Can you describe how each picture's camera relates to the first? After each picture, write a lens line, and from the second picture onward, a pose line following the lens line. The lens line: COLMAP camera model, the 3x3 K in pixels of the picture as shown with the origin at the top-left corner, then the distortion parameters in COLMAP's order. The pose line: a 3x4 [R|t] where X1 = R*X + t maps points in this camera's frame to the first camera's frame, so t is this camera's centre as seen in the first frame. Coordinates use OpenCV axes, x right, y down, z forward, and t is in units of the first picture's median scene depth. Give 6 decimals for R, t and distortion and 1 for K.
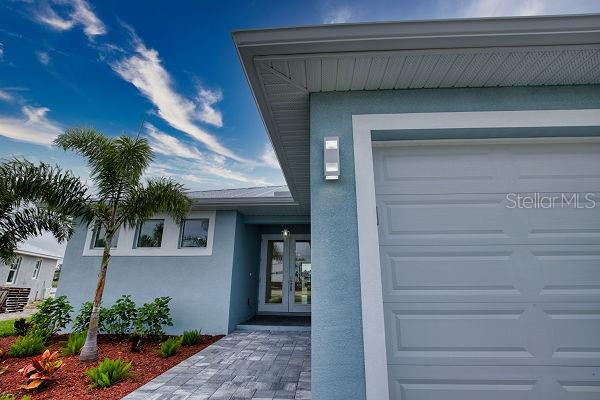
lens RADIAL K [[276.6, 0, 298.3], [0, 276.6, 199.9], [0, 0, 1]] dist [-0.021822, 0.001951]
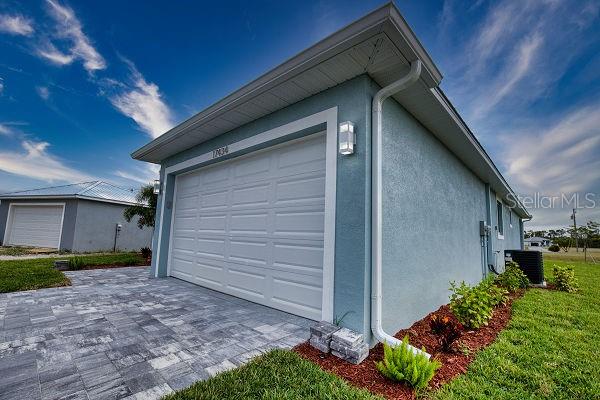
lens RADIAL K [[276.6, 0, 318.0], [0, 276.6, 195.3], [0, 0, 1]] dist [-0.021822, 0.001951]
pose [[0.799819, -0.082385, -0.594561, 1.283315], [0.152265, 0.985983, 0.068209, 0.000560], [0.580608, -0.145085, 0.801152, -0.165610]]
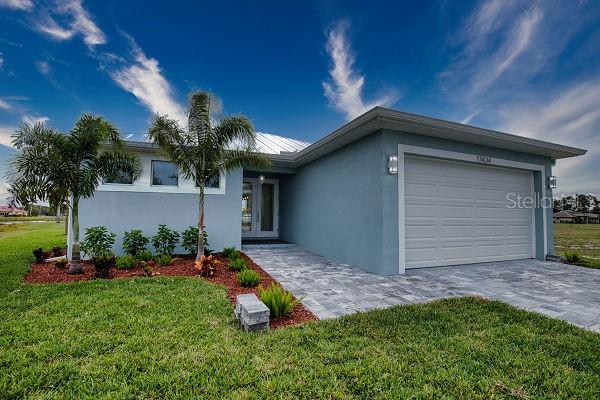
lens RADIAL K [[276.6, 0, 302.7], [0, 276.6, 204.7], [0, 0, 1]] dist [-0.021822, 0.001951]
pose [[0.889743, 0.019350, 0.456052, -0.658954], [-0.128767, 0.969163, 0.210100, -0.081570], [-0.437923, -0.245659, 0.864798, -0.328209]]
